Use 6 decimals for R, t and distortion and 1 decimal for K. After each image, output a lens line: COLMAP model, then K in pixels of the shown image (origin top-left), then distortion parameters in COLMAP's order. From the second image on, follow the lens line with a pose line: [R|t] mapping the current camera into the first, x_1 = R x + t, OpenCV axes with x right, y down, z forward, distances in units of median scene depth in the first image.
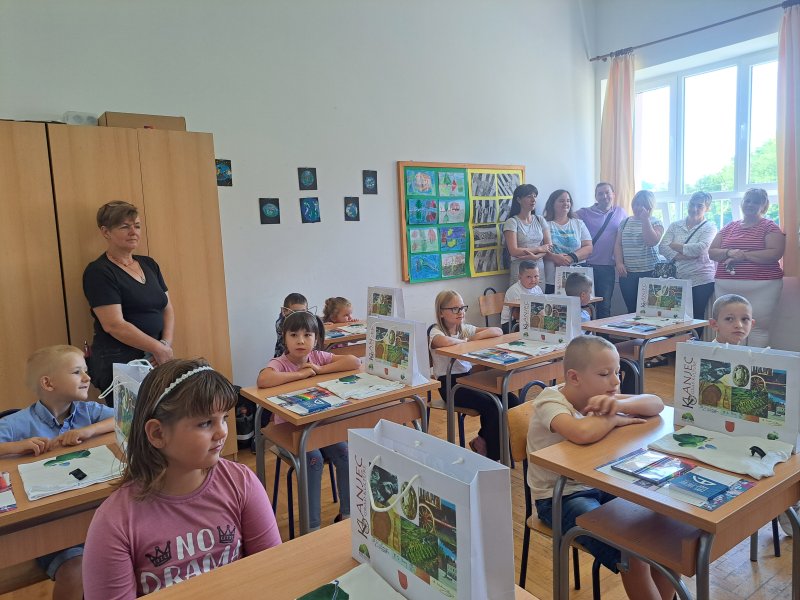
lens RADIAL K [[577.5, 0, 408.0], [0, 577.5, 296.4], [0, 0, 1]] dist [0.072280, -0.075965]
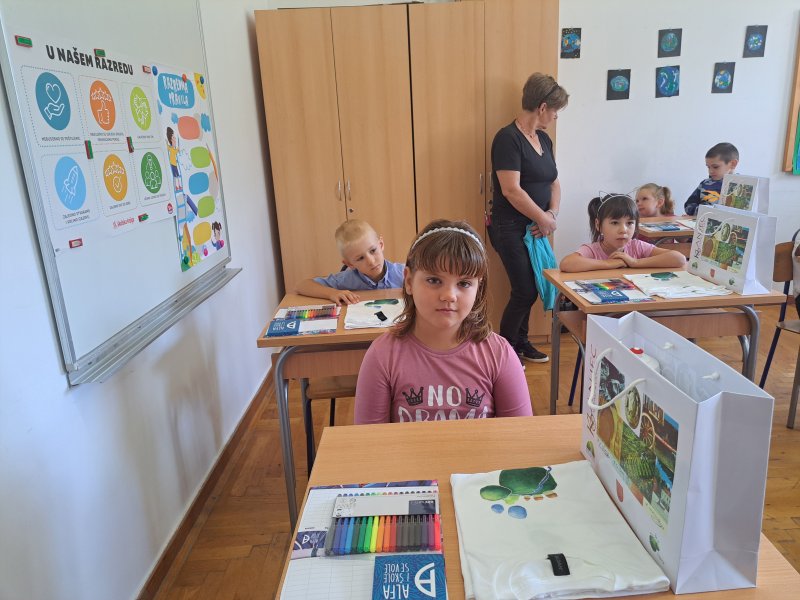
lens RADIAL K [[577.5, 0, 412.2], [0, 577.5, 294.1], [0, 0, 1]] dist [0.072280, -0.075965]
pose [[0.827289, 0.154696, -0.540058, 0.036195], [-0.055218, 0.979075, 0.195863, 0.010475], [0.559057, -0.132214, 0.818520, 0.035624]]
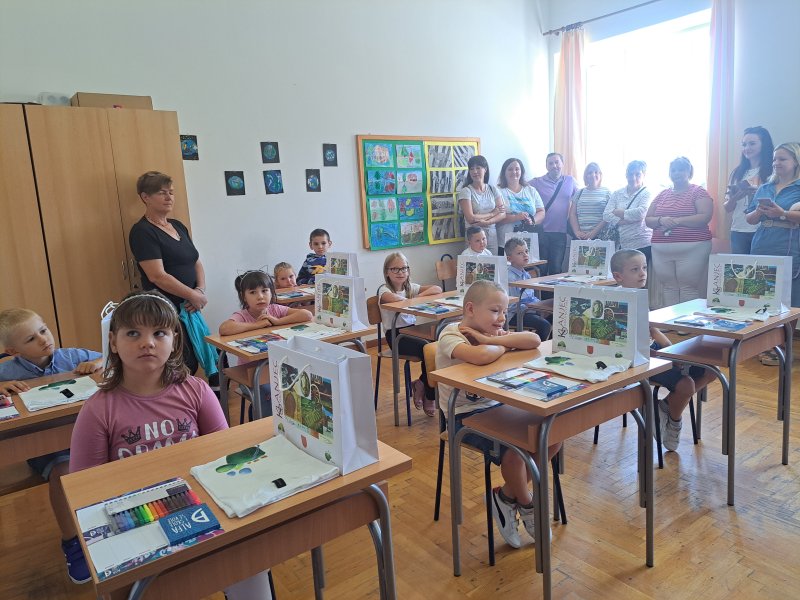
lens RADIAL K [[577.5, 0, 400.4], [0, 577.5, 299.8], [0, 0, 1]] dist [0.072280, -0.075965]
pose [[0.999783, -0.014869, 0.014620, 0.047135], [0.014098, 0.998572, 0.051525, 0.016831], [-0.015365, -0.051307, 0.998565, -0.087826]]
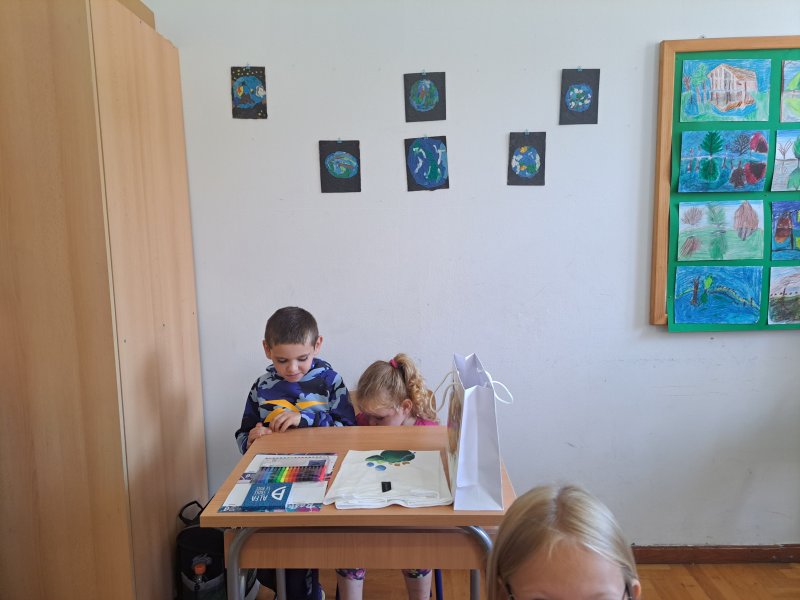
lens RADIAL K [[577.5, 0, 405.2], [0, 577.5, 299.3], [0, 0, 1]] dist [0.072280, -0.075965]
pose [[0.800674, 0.101604, -0.590422, 0.114401], [-0.080774, 0.994824, 0.061658, -0.064677], [0.593630, -0.001677, 0.804736, 0.603614]]
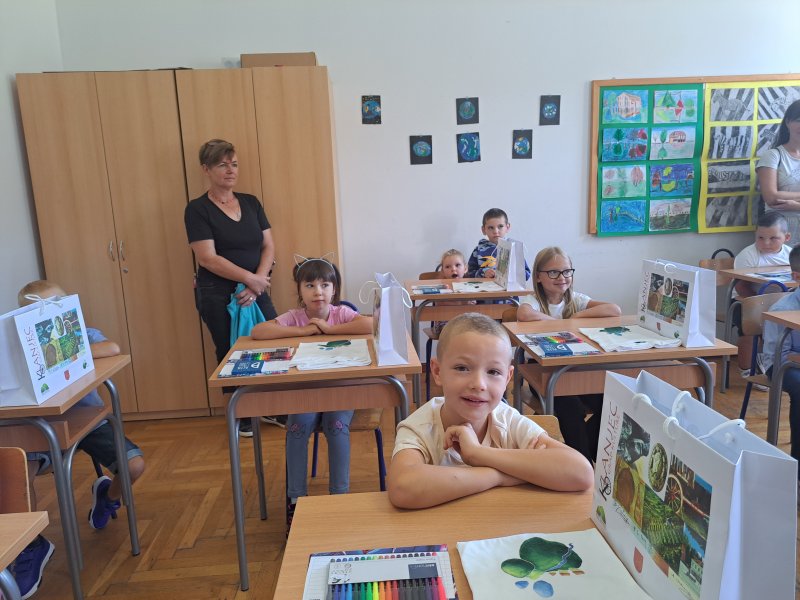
lens RADIAL K [[577.5, 0, 400.7], [0, 577.5, 290.8], [0, 0, 1]] dist [0.072280, -0.075965]
pose [[0.845259, 0.102613, -0.524412, 0.231280], [-0.058501, 0.993260, 0.100062, -0.014226], [0.531145, -0.053899, 0.845565, 0.186976]]
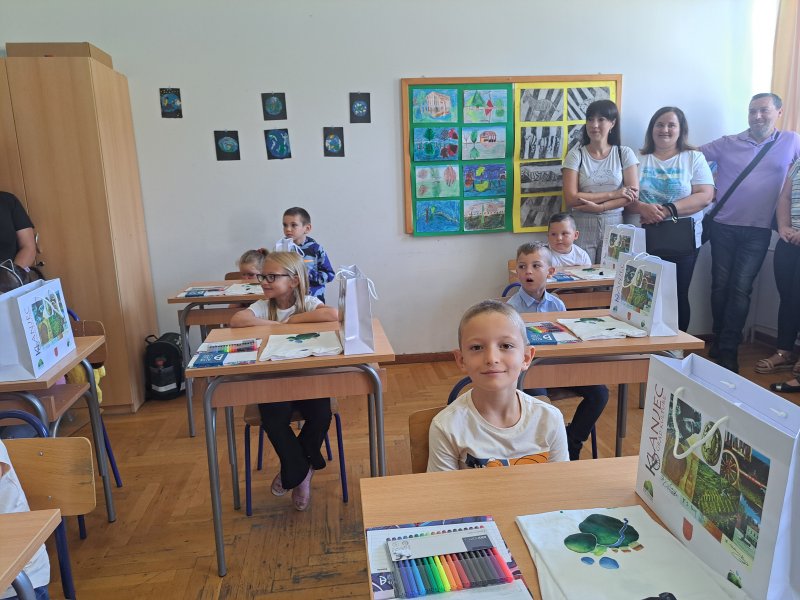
lens RADIAL K [[577.5, 0, 402.7], [0, 577.5, 296.7], [0, 0, 1]] dist [0.072280, -0.075965]
pose [[0.871420, 0.111211, -0.477765, 0.433991], [-0.060772, 0.990934, 0.119816, -0.039027], [0.486759, -0.075375, 0.870278, 0.322907]]
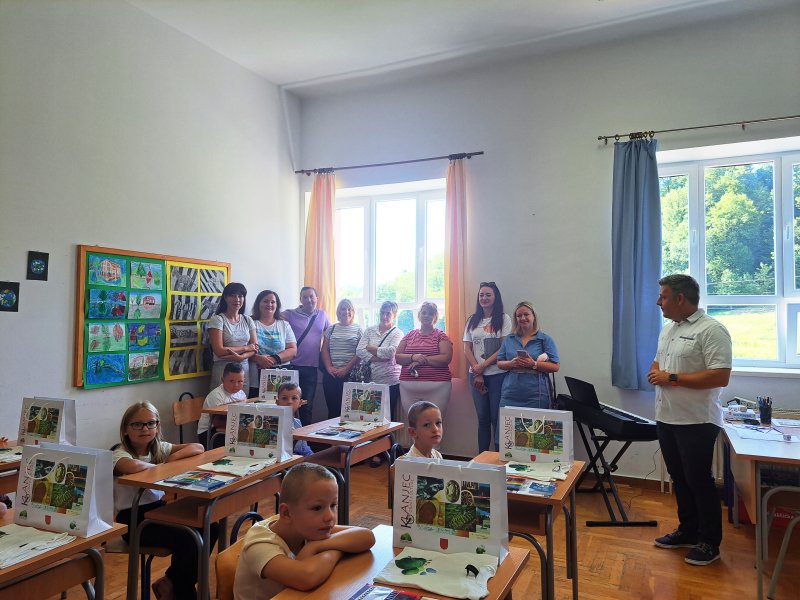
lens RADIAL K [[577.5, 0, 410.7], [0, 577.5, 293.5], [0, 0, 1]] dist [0.072280, -0.075965]
pose [[0.869620, 0.066984, 0.489156, -0.011215], [0.014970, 0.986721, -0.161732, -0.017134], [-0.493494, 0.147968, 0.857070, 0.034348]]
